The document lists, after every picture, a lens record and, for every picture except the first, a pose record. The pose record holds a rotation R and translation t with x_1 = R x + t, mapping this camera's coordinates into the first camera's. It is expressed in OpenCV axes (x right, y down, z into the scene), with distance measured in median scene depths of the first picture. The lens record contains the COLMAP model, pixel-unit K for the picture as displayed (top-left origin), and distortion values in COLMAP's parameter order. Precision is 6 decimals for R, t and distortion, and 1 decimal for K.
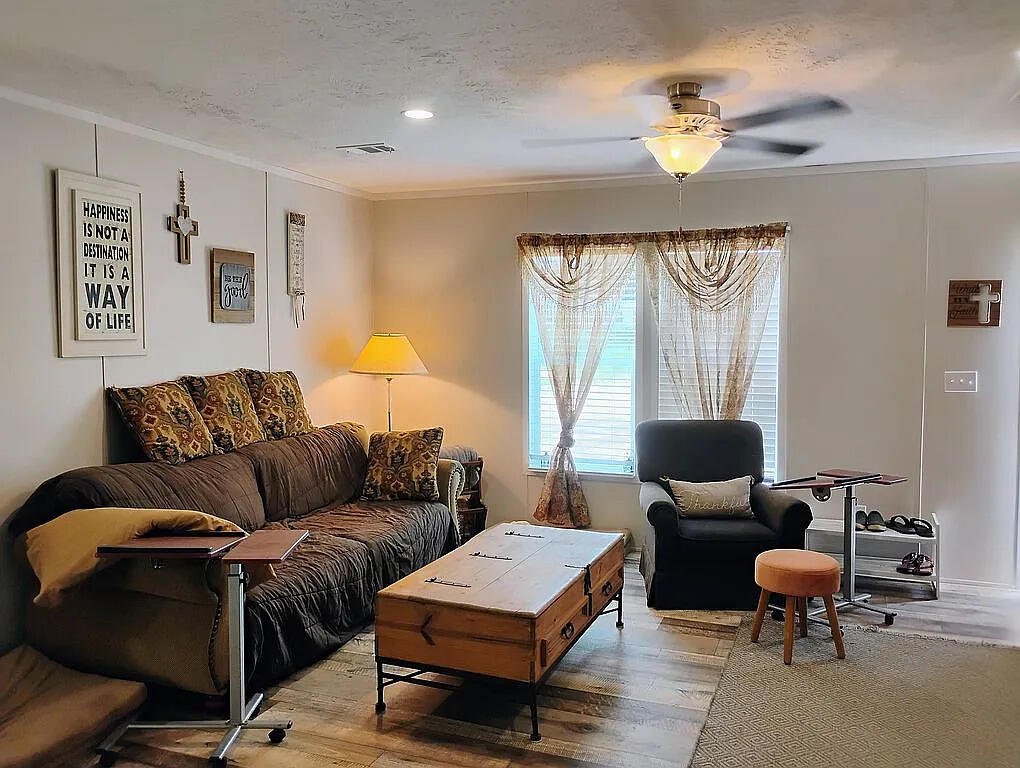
lens RADIAL K [[848.2, 0, 507.6], [0, 848.2, 382.1], [0, 0, 1]] dist [0.033356, -0.037701]
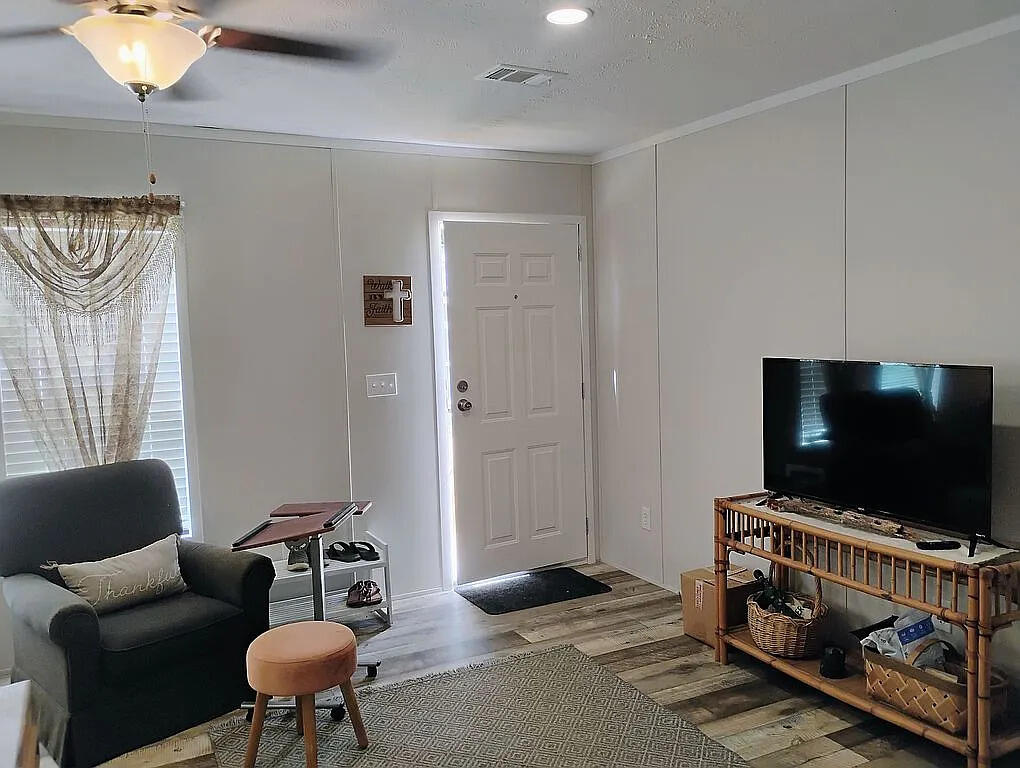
lens RADIAL K [[848.2, 0, 510.4], [0, 848.2, 386.2], [0, 0, 1]] dist [0.033356, -0.037701]
pose [[0.661815, -0.080714, 0.745309, -0.061903], [0.076965, 0.996249, 0.039547, -0.023989], [-0.745705, 0.031190, 0.665545, 0.269622]]
